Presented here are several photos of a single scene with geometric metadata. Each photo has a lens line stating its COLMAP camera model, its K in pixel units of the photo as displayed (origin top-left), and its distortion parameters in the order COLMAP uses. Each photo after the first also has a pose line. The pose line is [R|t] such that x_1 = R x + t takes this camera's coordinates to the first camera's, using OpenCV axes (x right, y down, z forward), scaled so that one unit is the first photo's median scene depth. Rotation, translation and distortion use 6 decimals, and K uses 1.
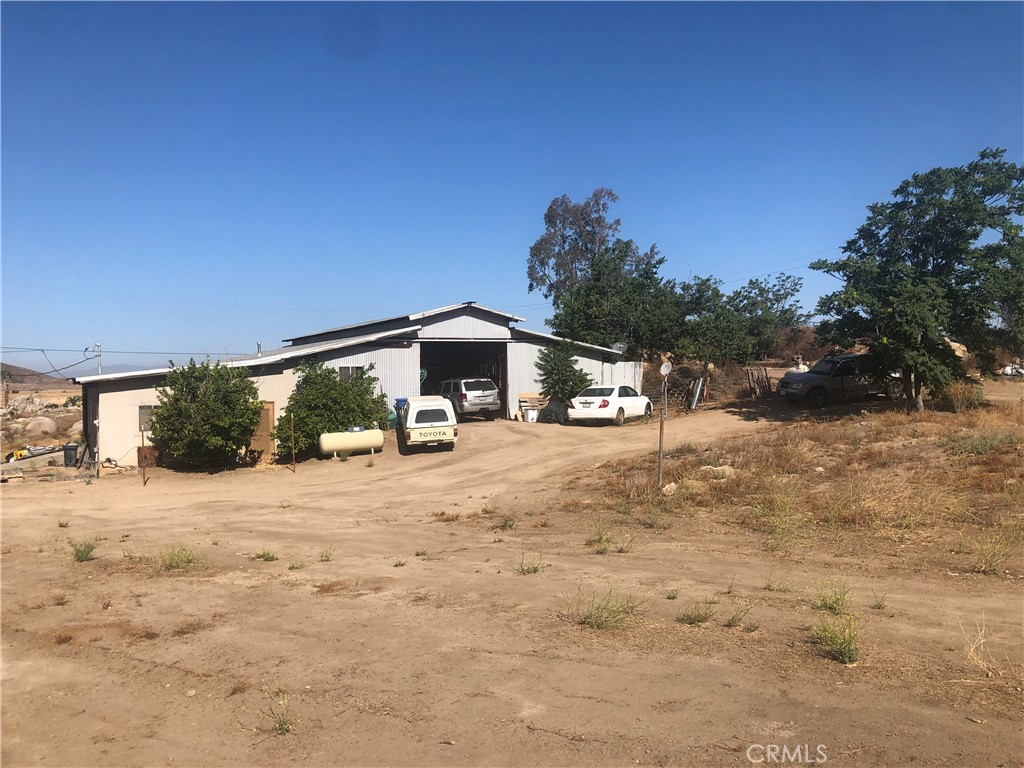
lens RADIAL K [[832.3, 0, 512.9], [0, 832.3, 382.9], [0, 0, 1]] dist [0.068468, -0.018860]
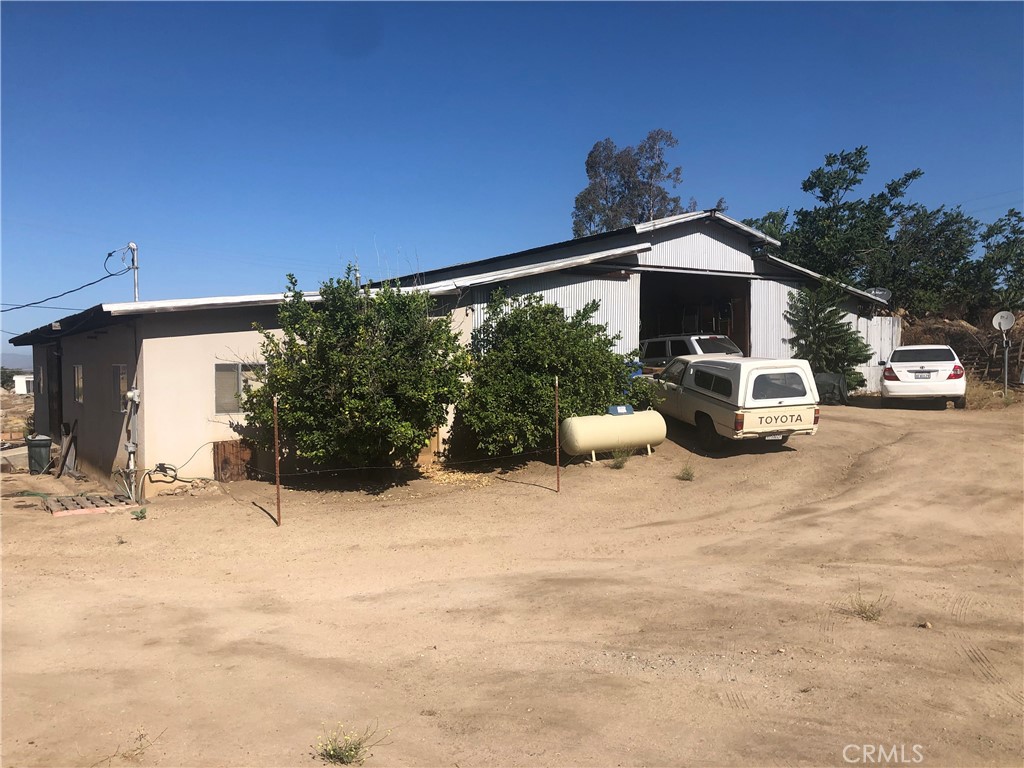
lens RADIAL K [[832.3, 0, 512.2], [0, 832.3, 384.7], [0, 0, 1]] dist [0.068468, -0.018860]
pose [[0.994868, 0.005718, 0.101024, -0.300612], [-0.006896, 0.999912, 0.011318, 0.031599], [-0.100951, -0.011957, 0.994820, 0.441087]]
